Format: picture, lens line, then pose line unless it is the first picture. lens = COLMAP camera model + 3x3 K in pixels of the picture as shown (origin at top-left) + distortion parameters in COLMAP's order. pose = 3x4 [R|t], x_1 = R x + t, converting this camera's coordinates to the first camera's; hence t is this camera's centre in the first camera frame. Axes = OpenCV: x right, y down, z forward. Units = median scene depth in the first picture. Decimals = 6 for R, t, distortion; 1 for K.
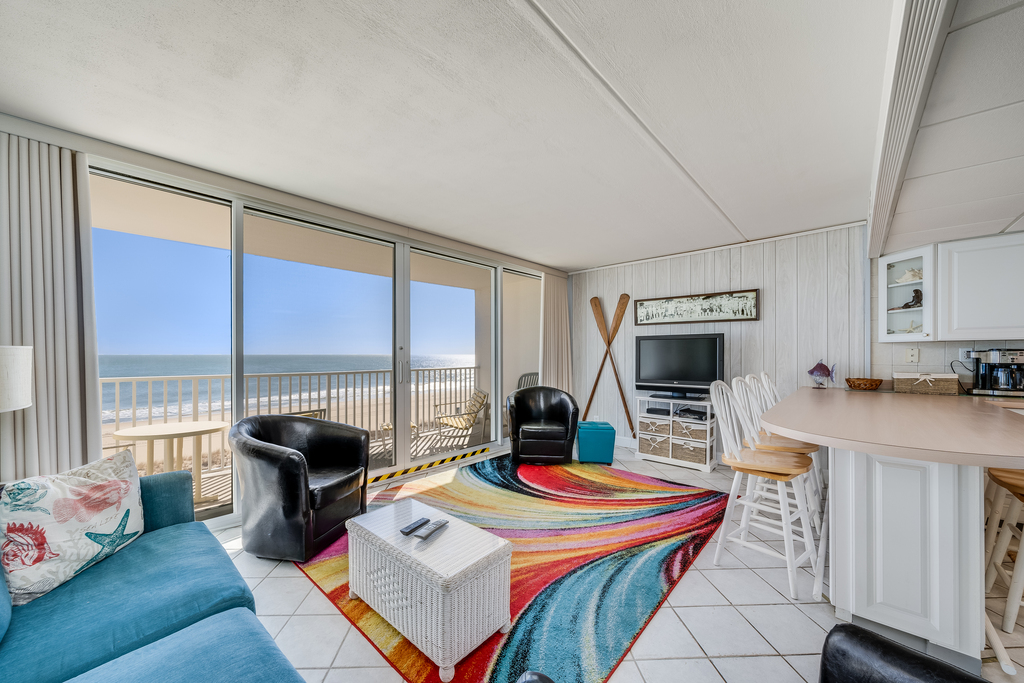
lens RADIAL K [[369.7, 0, 499.0], [0, 369.7, 356.8], [0, 0, 1]] dist [-0.011375, 0.000582]
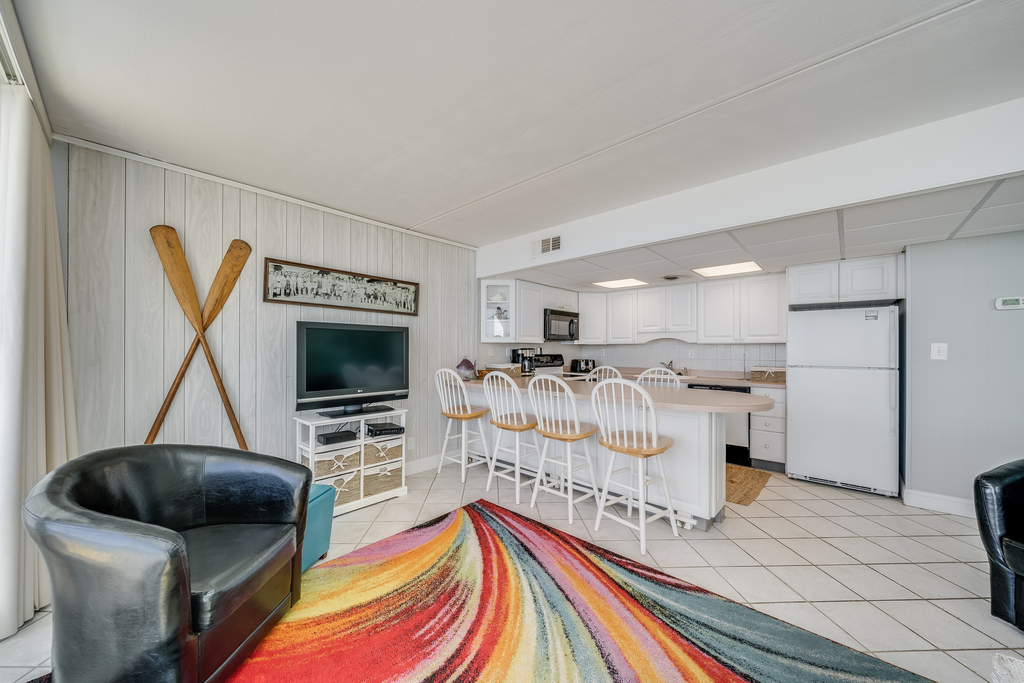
lens RADIAL K [[365.1, 0, 500.6], [0, 365.1, 349.6], [0, 0, 1]] dist [-0.005270, -0.000201]
pose [[0.002302, -0.000057, 0.999997, -0.293092], [0.003232, 0.999995, 0.000049, -0.012567], [-0.999992, 0.003232, 0.002302, 0.918173]]
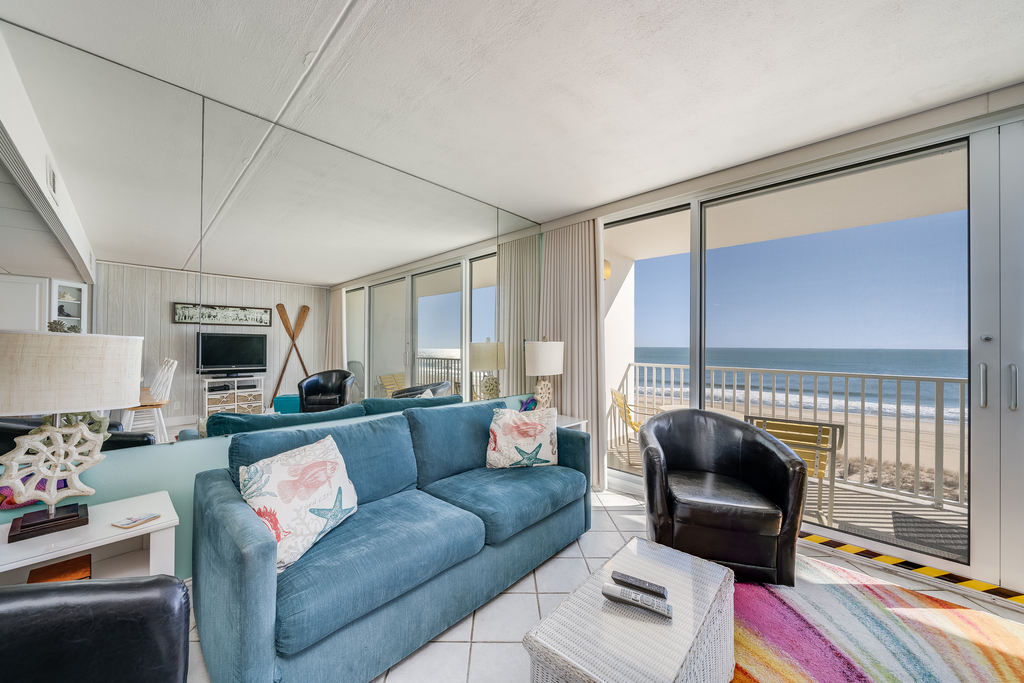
lens RADIAL K [[369.7, 0, 510.7], [0, 369.7, 340.9], [0, 0, 1]] dist [-0.011375, 0.000582]
pose [[-0.026317, -0.021622, -0.999420, 0.271430], [-0.016570, 0.999638, -0.021190, 0.004624], [0.999516, 0.016003, -0.026666, 0.412309]]
